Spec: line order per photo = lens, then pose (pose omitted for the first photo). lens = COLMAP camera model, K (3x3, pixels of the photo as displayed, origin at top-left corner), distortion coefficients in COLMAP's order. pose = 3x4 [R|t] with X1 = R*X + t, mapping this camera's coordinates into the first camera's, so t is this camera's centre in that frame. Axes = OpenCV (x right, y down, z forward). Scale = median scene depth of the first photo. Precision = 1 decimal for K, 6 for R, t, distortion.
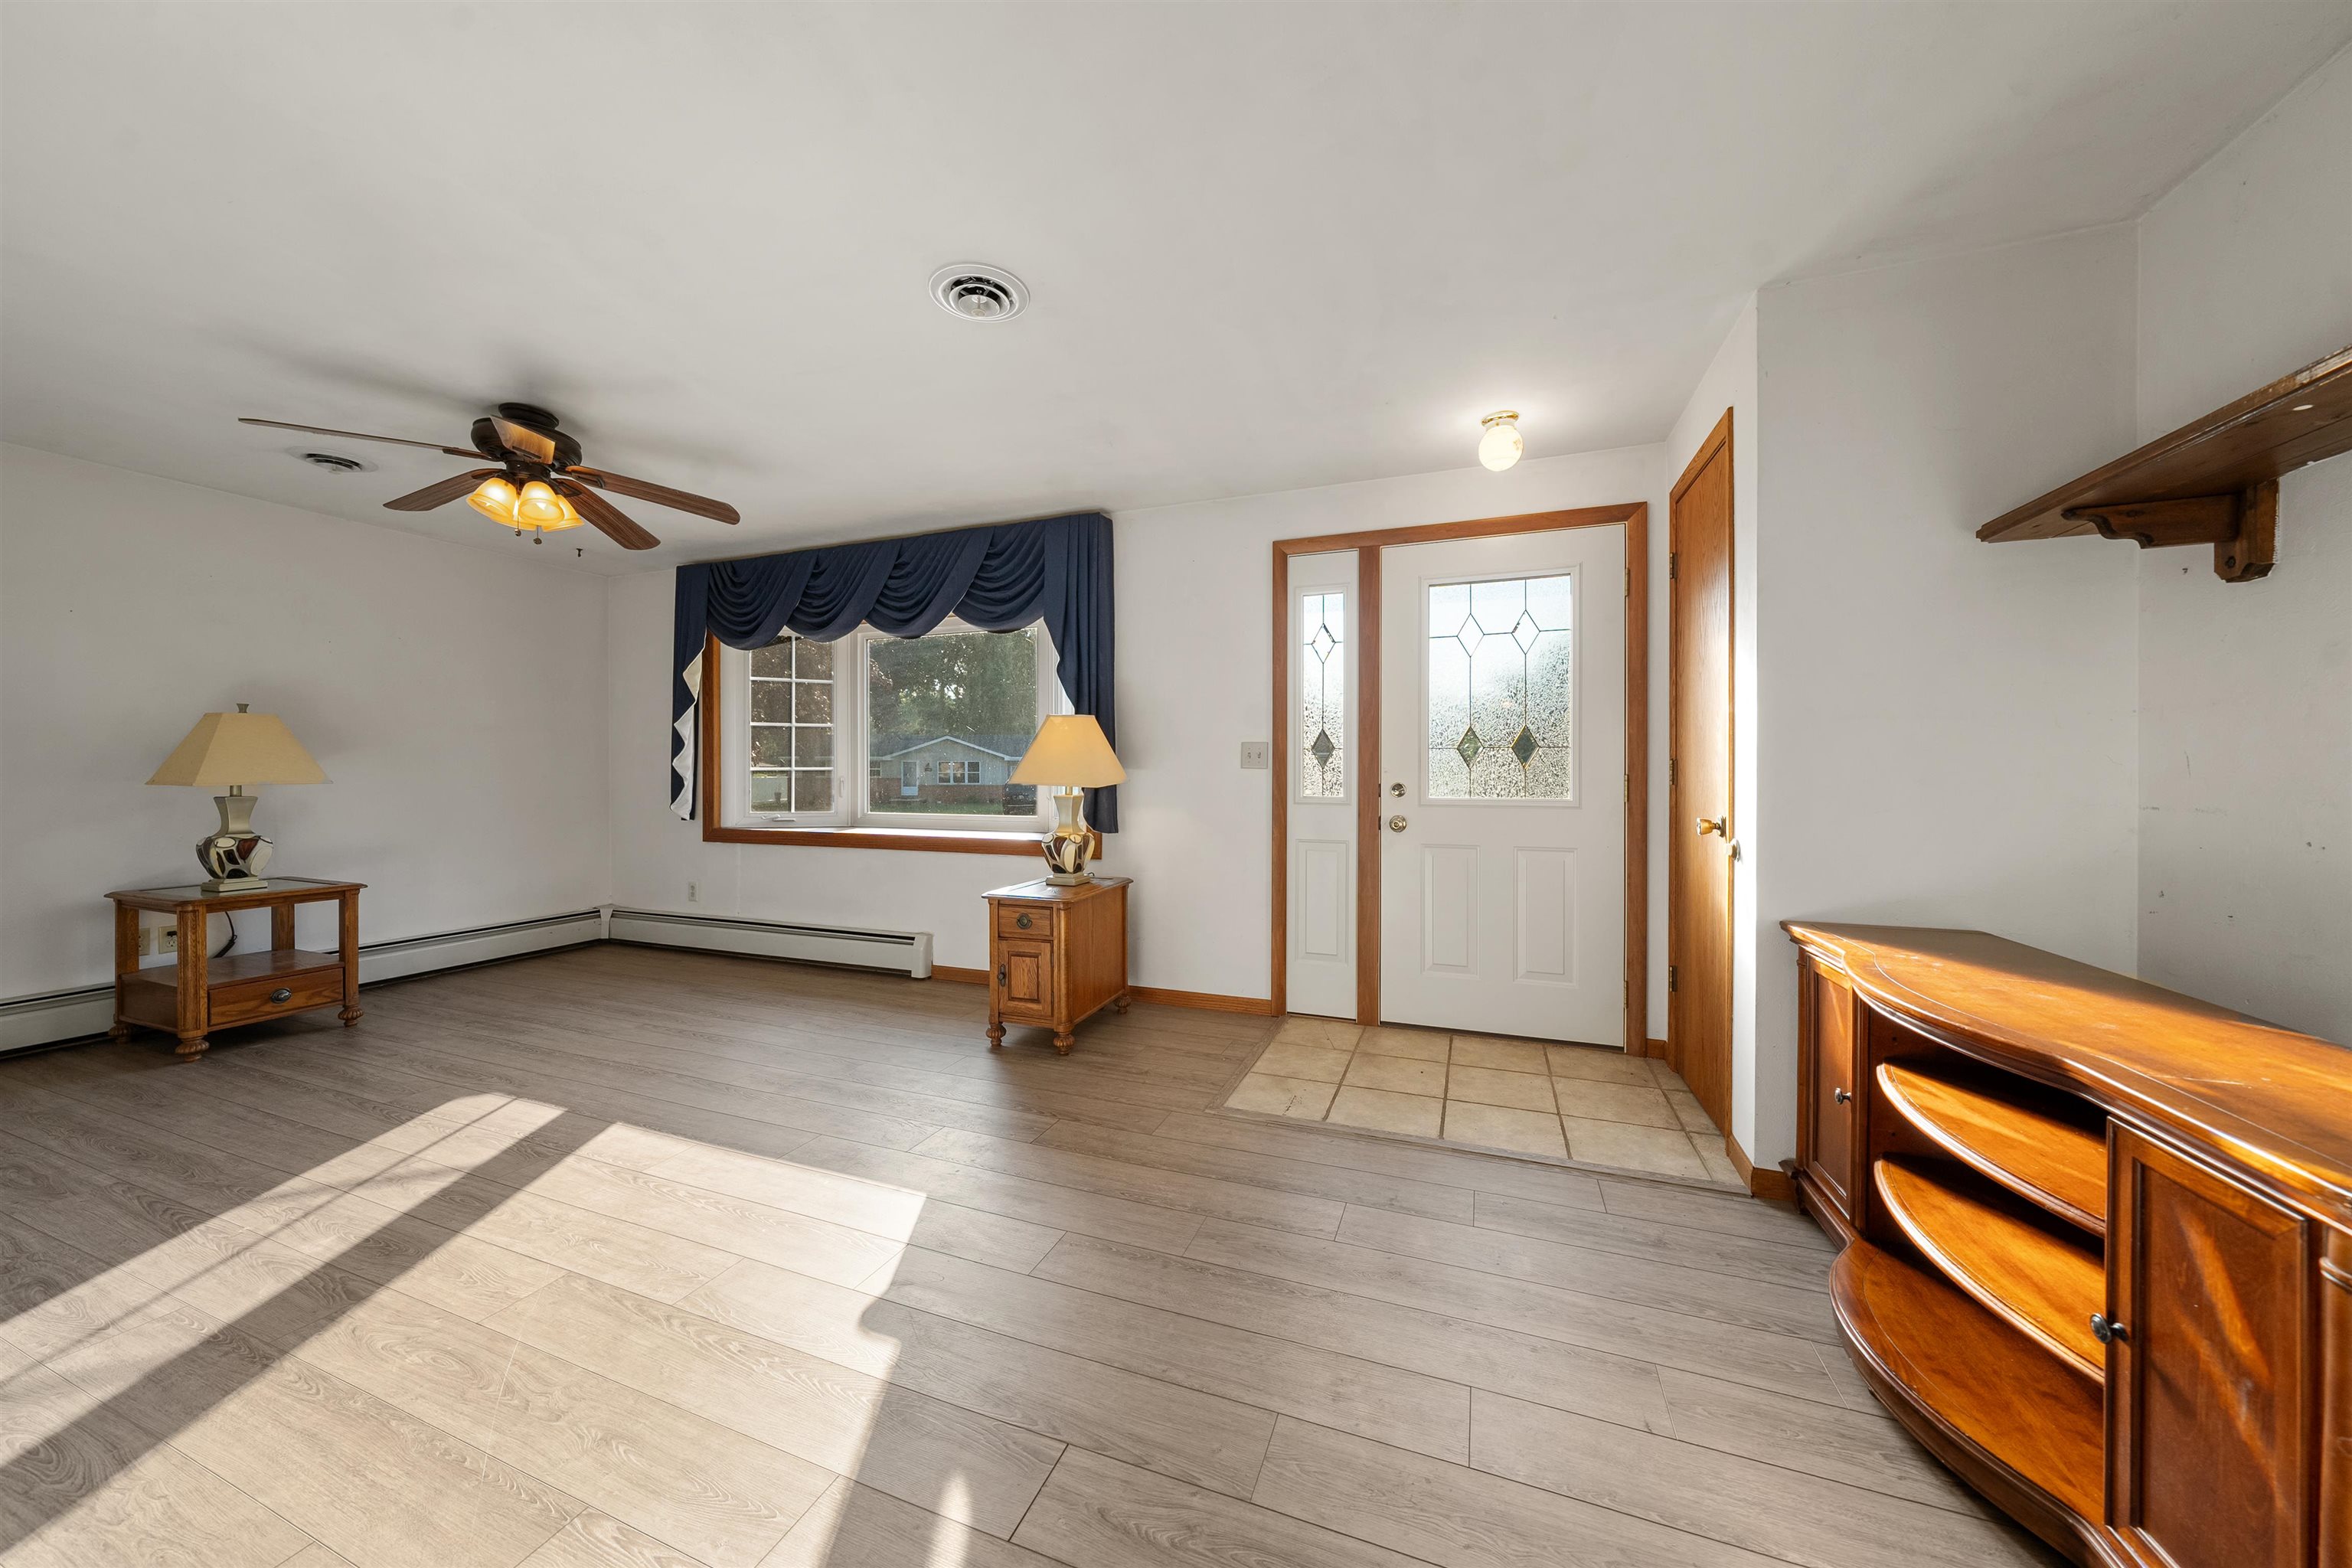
lens RADIAL K [[800.1, 0, 1174.1], [0, 800.1, 777.2], [0, 0, 1]] dist [0.000002, -0.000258]
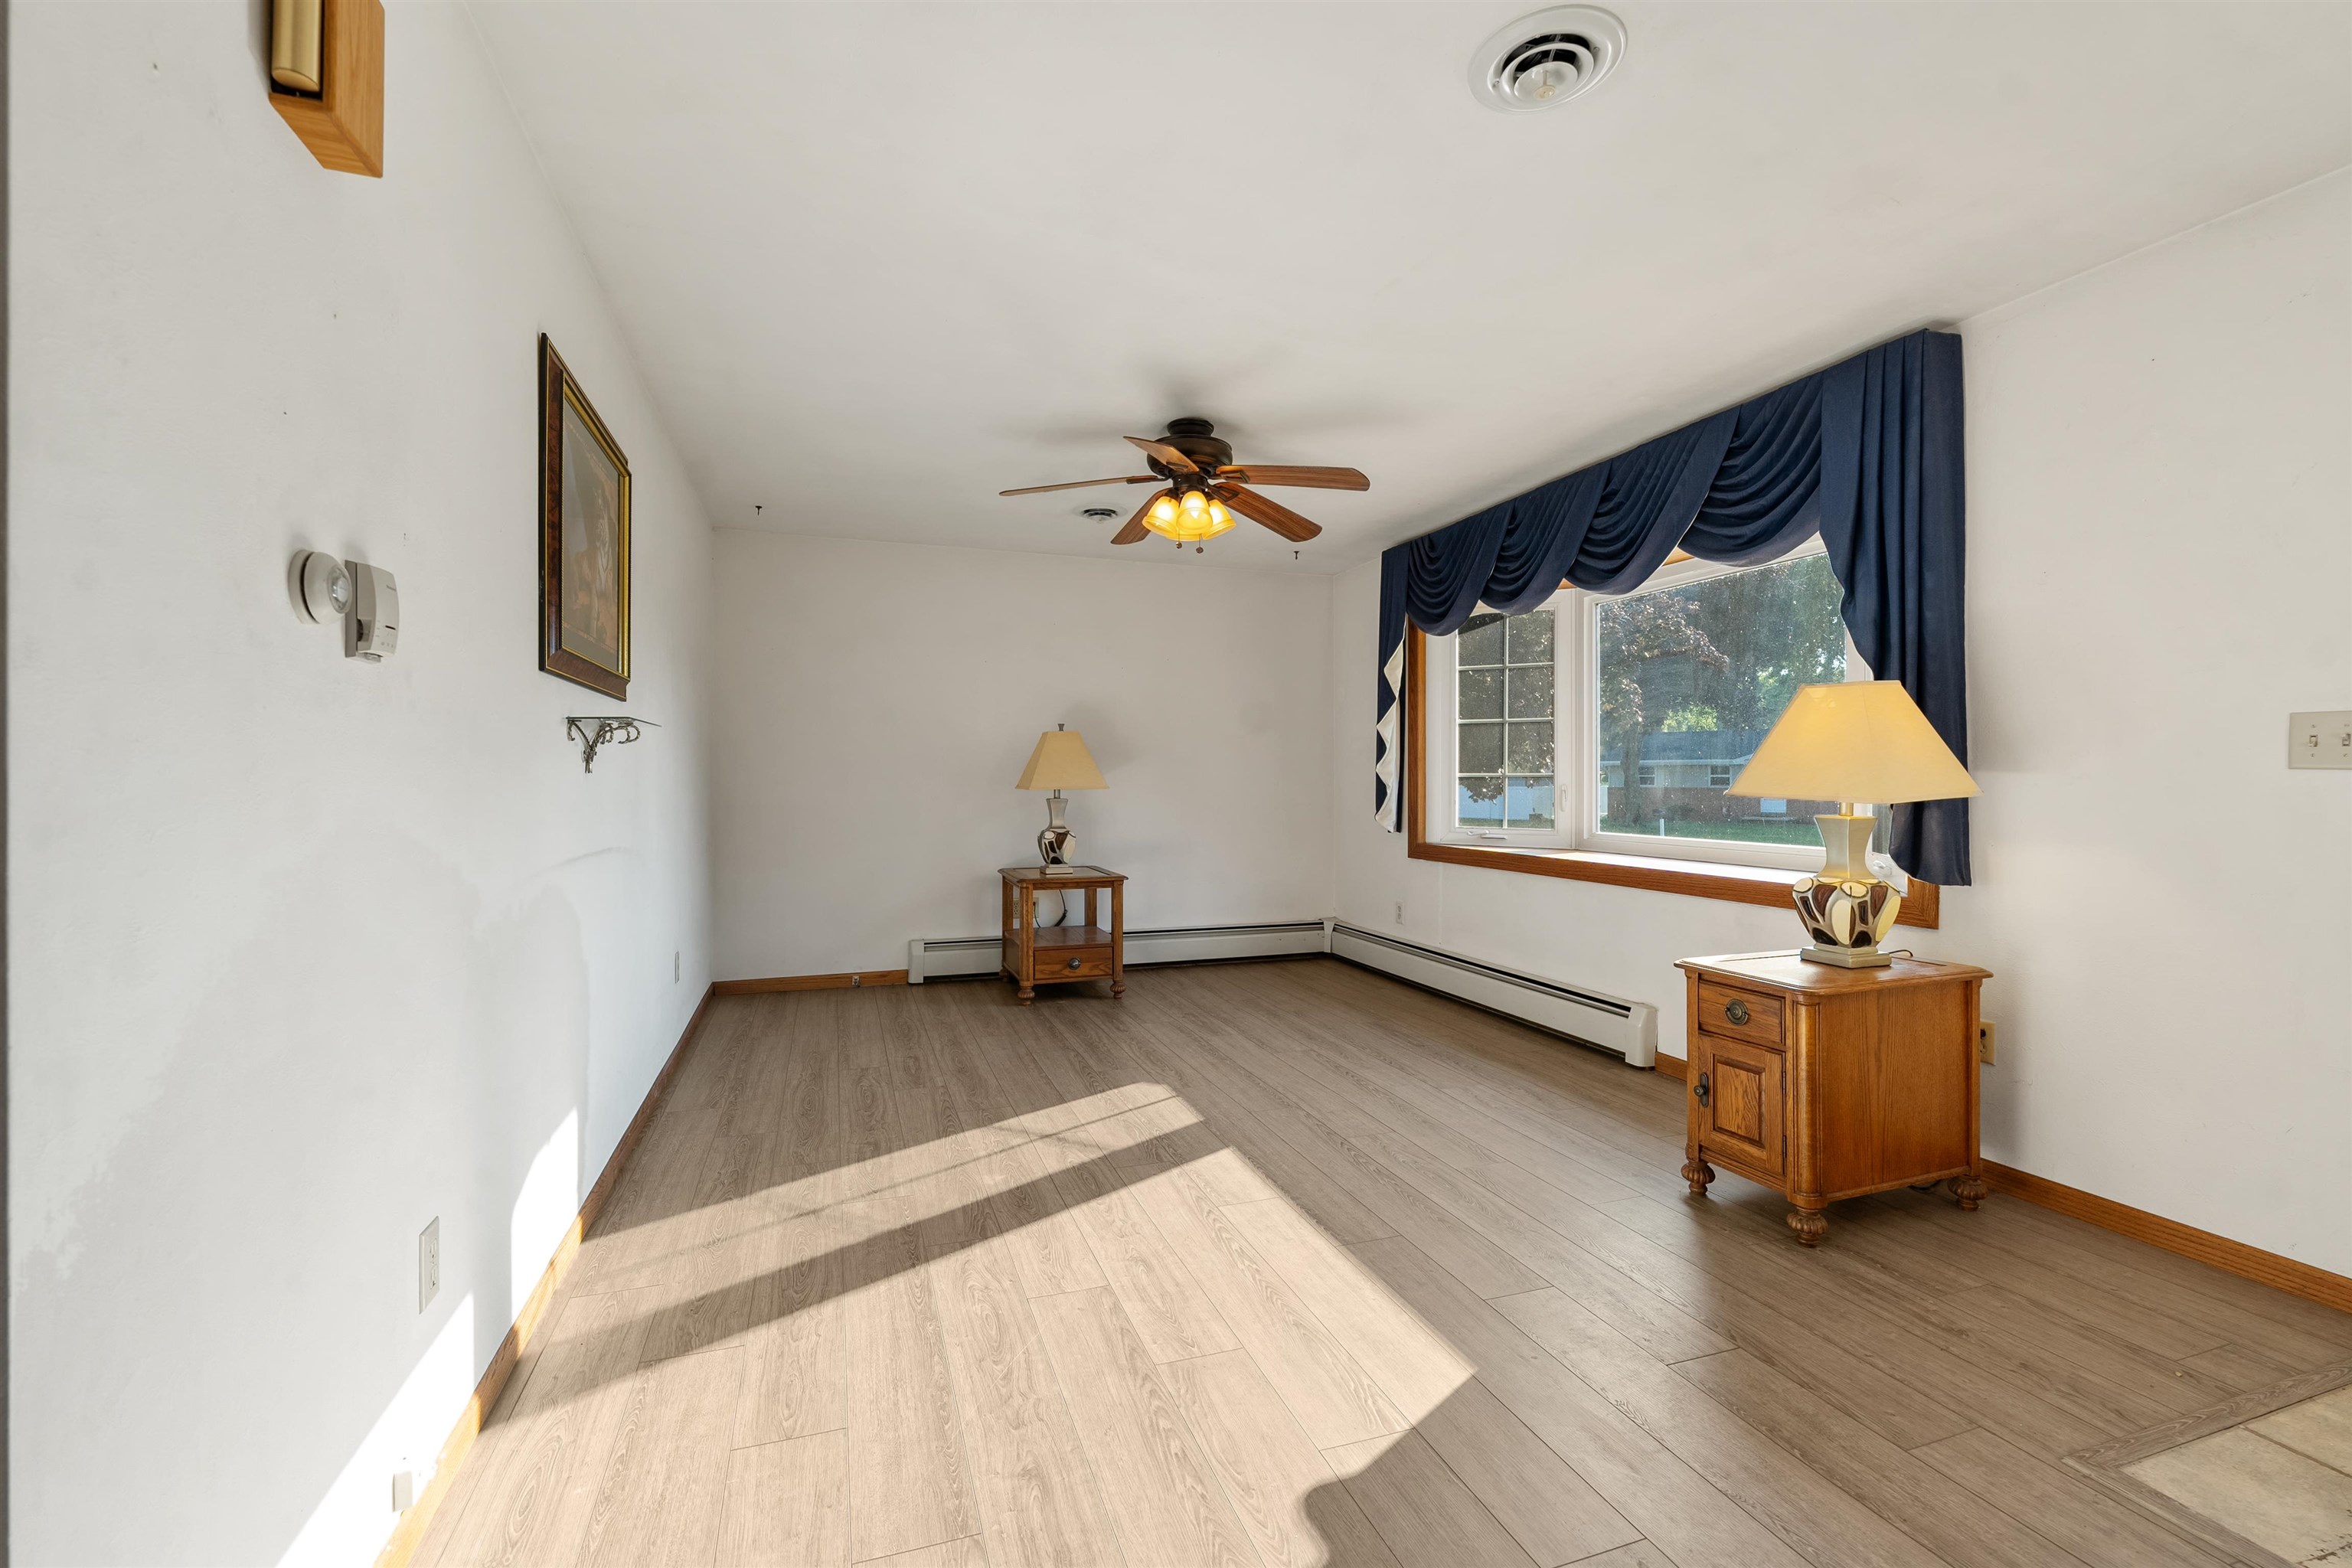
lens RADIAL K [[992.1, 0, 1178.4], [0, 992.1, 780.2], [0, 0, 1]] dist [0.000871, 0.000491]
pose [[0.646101, 0.000031, -0.763252, 0.126846], [-0.004873, 0.999980, -0.004084, 0.001156], [0.763236, 0.006358, 0.646089, 0.149145]]
